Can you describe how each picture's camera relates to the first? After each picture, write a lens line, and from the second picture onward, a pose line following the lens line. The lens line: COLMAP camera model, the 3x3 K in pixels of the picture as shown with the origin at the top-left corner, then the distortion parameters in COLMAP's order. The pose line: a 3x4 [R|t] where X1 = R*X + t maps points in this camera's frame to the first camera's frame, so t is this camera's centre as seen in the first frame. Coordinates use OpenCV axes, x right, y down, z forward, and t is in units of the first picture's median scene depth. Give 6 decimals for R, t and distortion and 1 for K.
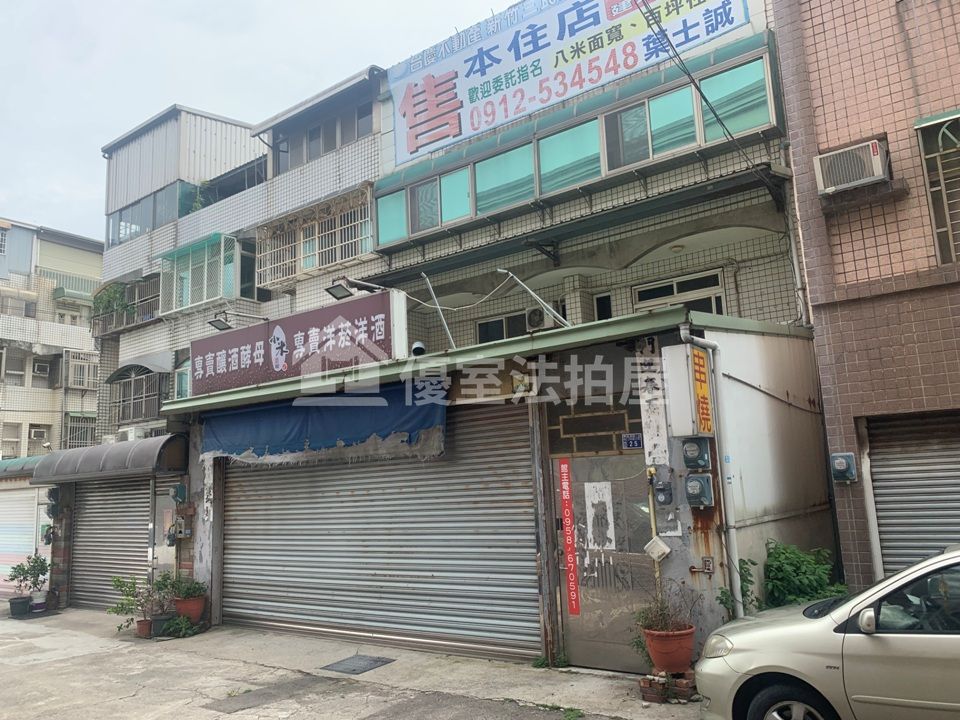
lens RADIAL K [[733.0, 0, 467.5], [0, 733.0, 364.4], [0, 0, 1]] dist [0.028249, -0.033411]
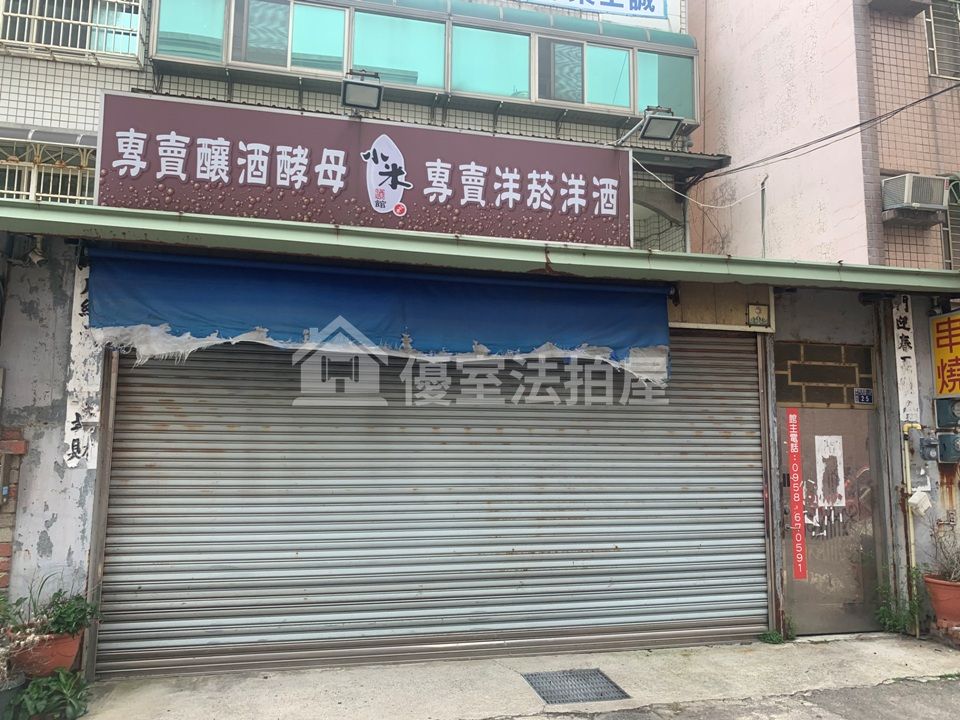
lens RADIAL K [[734.0, 0, 478.8], [0, 734.0, 356.5], [0, 0, 1]] dist [0.018387, -0.016111]
pose [[0.637306, 0.143548, 0.757123, -0.562432], [-0.162882, 0.985392, -0.049722, 0.122121], [-0.753201, -0.091633, 0.651377, 0.496166]]
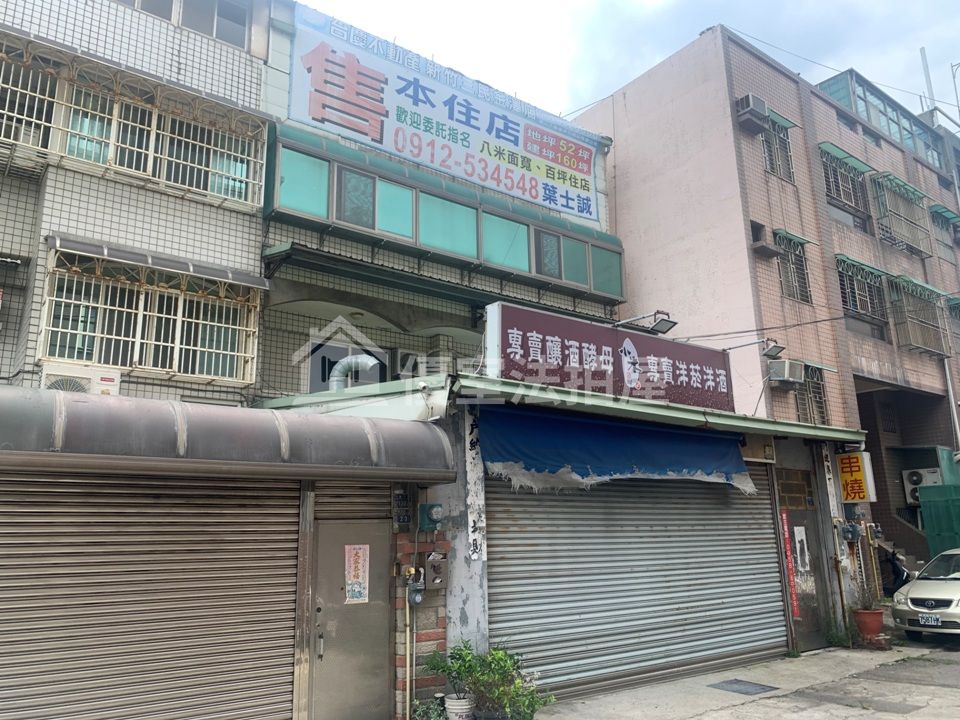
lens RADIAL K [[732.1, 0, 480.0], [0, 732.1, 360.0], [0, 0, 1]] dist [0.034624, -0.052718]
pose [[0.275390, 0.265558, 0.923926, -1.031751], [-0.150620, 0.961138, -0.231359, 0.191301], [-0.949460, -0.075448, 0.304686, 0.806260]]
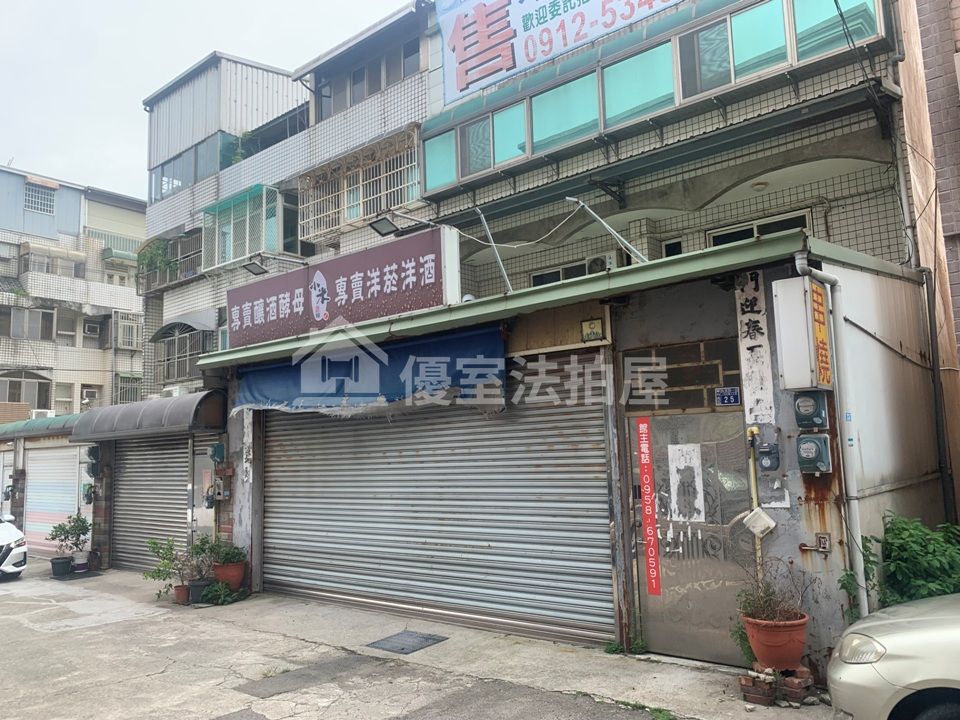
lens RADIAL K [[732.4, 0, 467.3], [0, 732.4, 360.8], [0, 0, 1]] dist [0.074718, -0.132614]
pose [[0.998038, 0.002445, -0.062570, -0.014537], [0.000276, 0.999056, 0.043443, 0.017408], [0.062617, -0.043375, 0.997095, 0.086741]]
